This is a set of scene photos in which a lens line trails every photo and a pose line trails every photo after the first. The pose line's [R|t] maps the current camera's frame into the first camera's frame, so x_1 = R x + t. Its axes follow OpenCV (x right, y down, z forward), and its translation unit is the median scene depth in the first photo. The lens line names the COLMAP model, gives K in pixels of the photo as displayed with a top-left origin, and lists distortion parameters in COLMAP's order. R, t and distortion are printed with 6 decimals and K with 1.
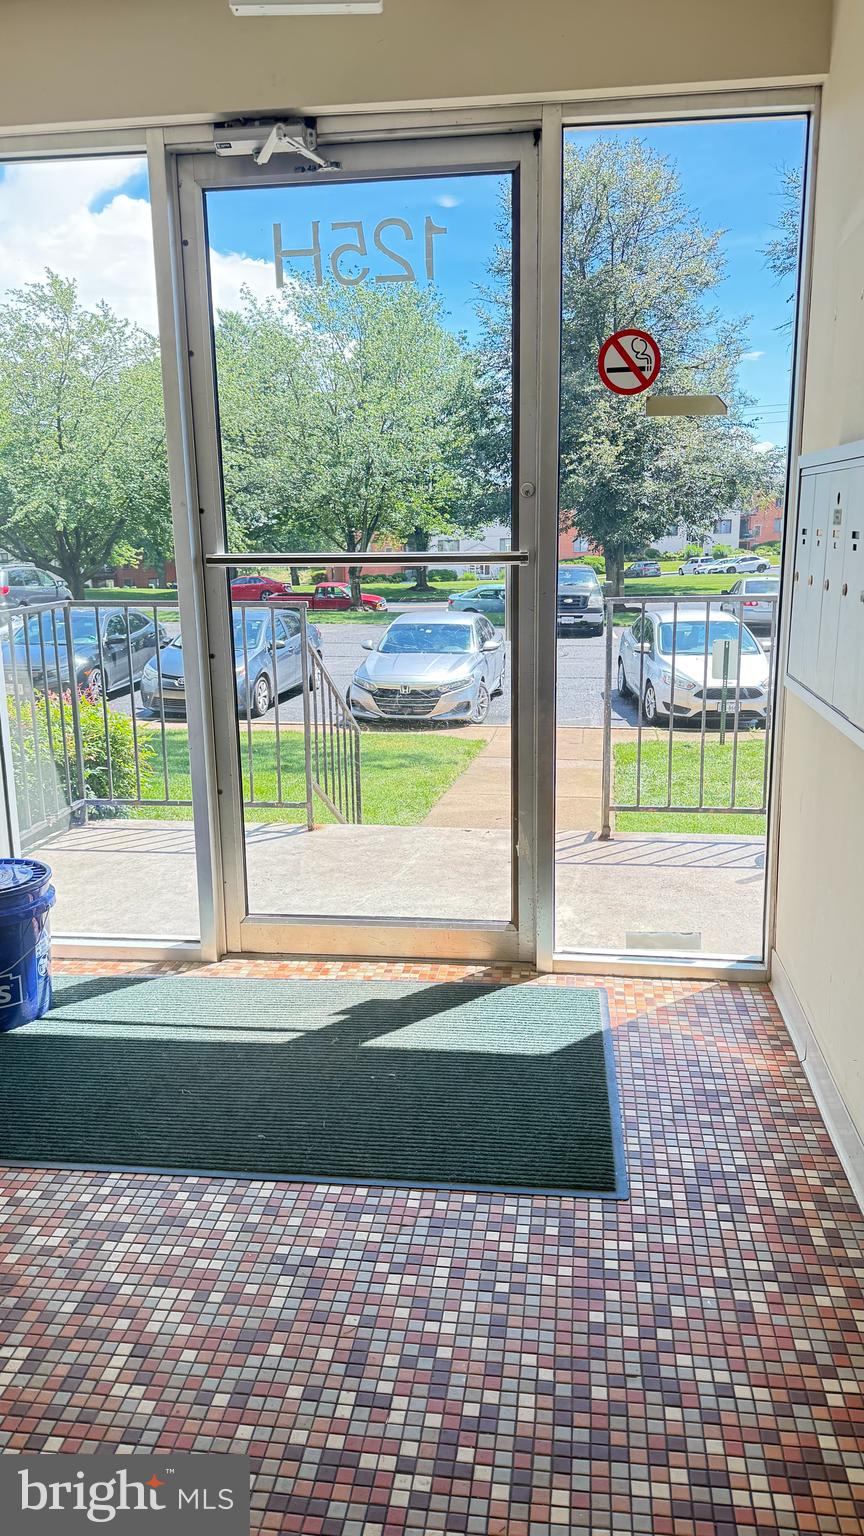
lens RADIAL K [[1073.5, 0, 465.6], [0, 1073.5, 763.1], [0, 0, 1]] dist [0.141104, -0.223698]
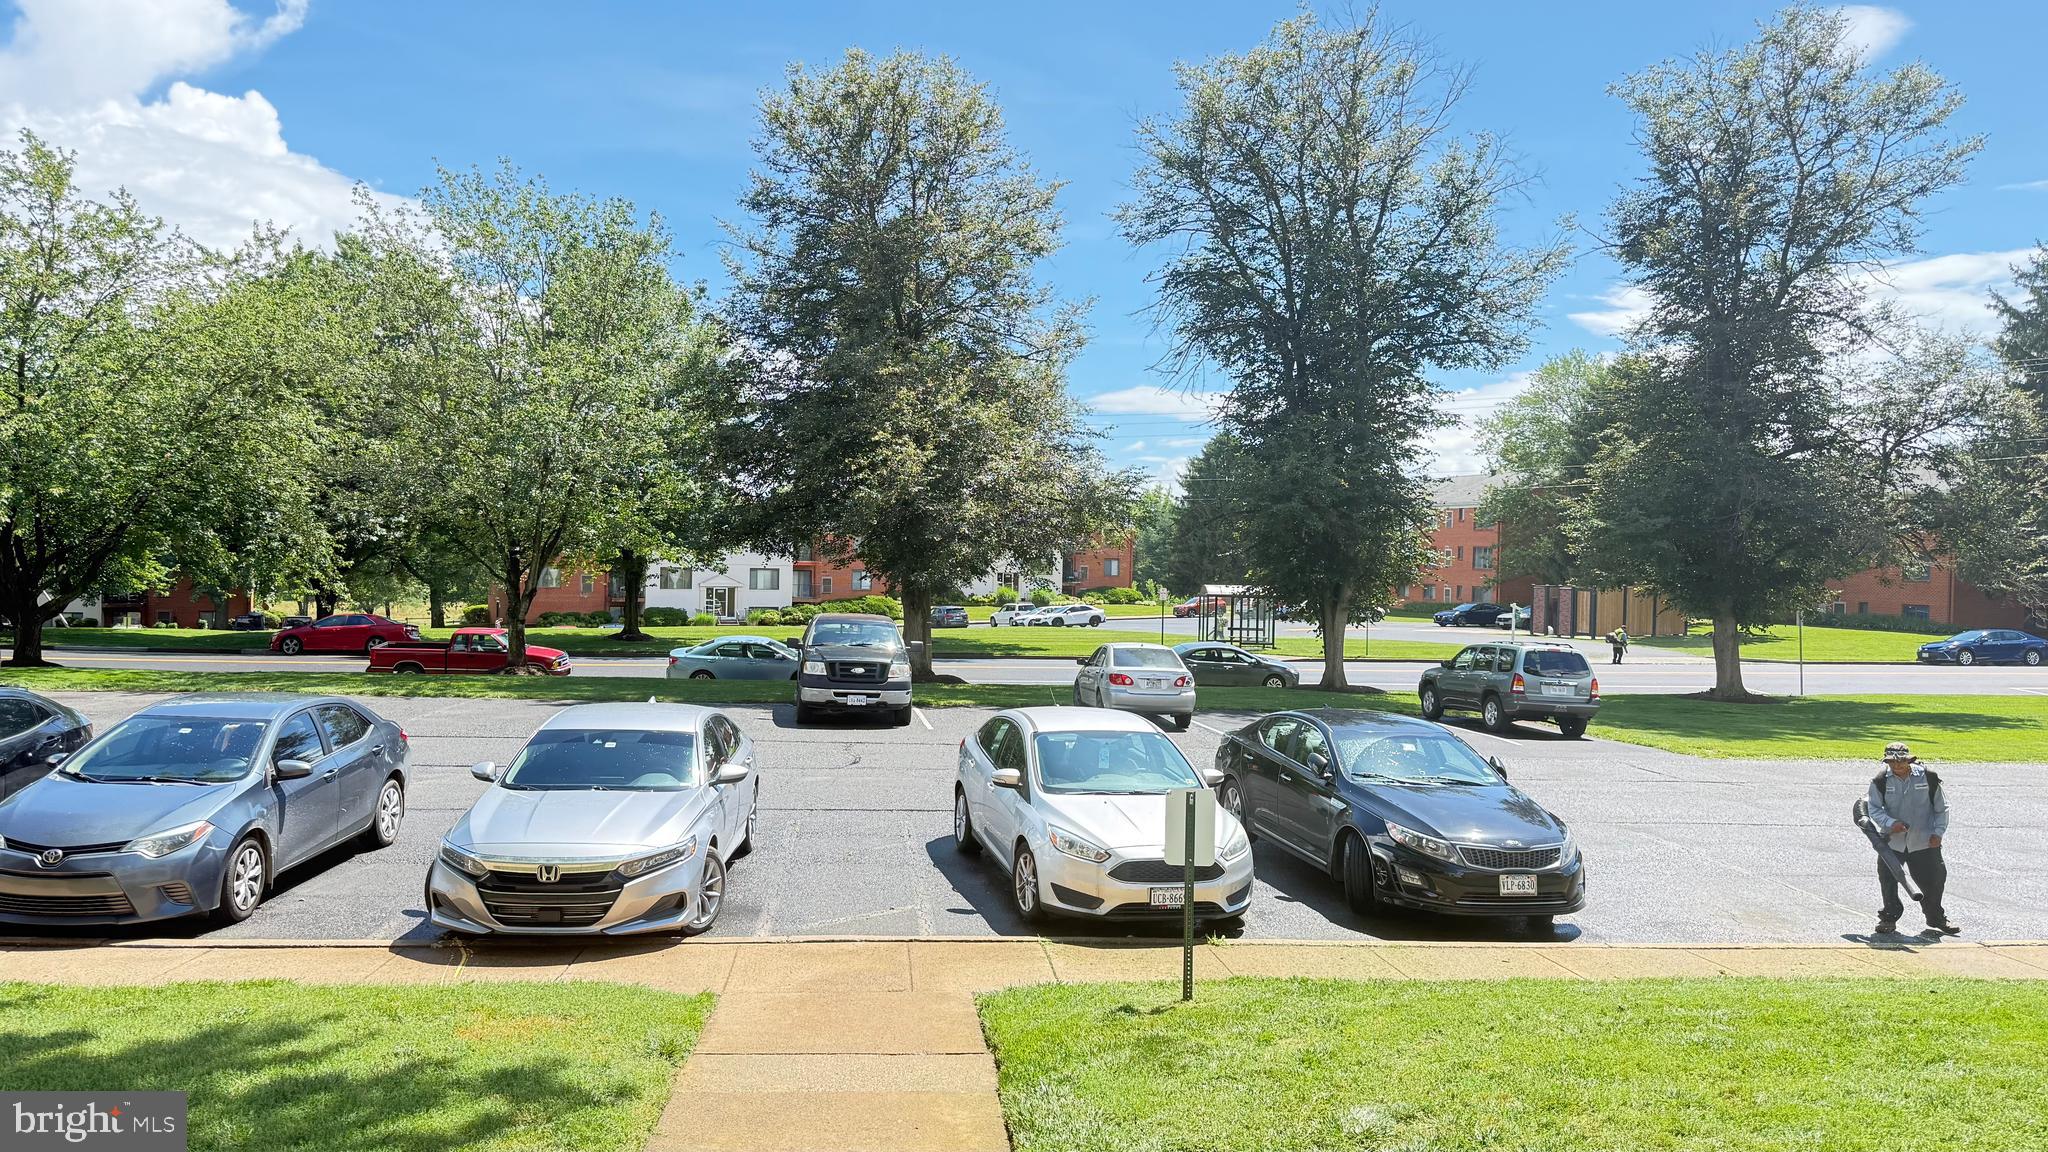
lens RADIAL K [[1431.3, 0, 1025.7], [0, 1431.3, 626.6], [0, 0, 1]] dist [0.141104, -0.223698]
pose [[0.975184, 0.028008, 0.219617, 0.002817], [0.008884, 0.986217, -0.165219, -0.026310], [-0.221217, 0.163070, 0.961494, 0.114077]]
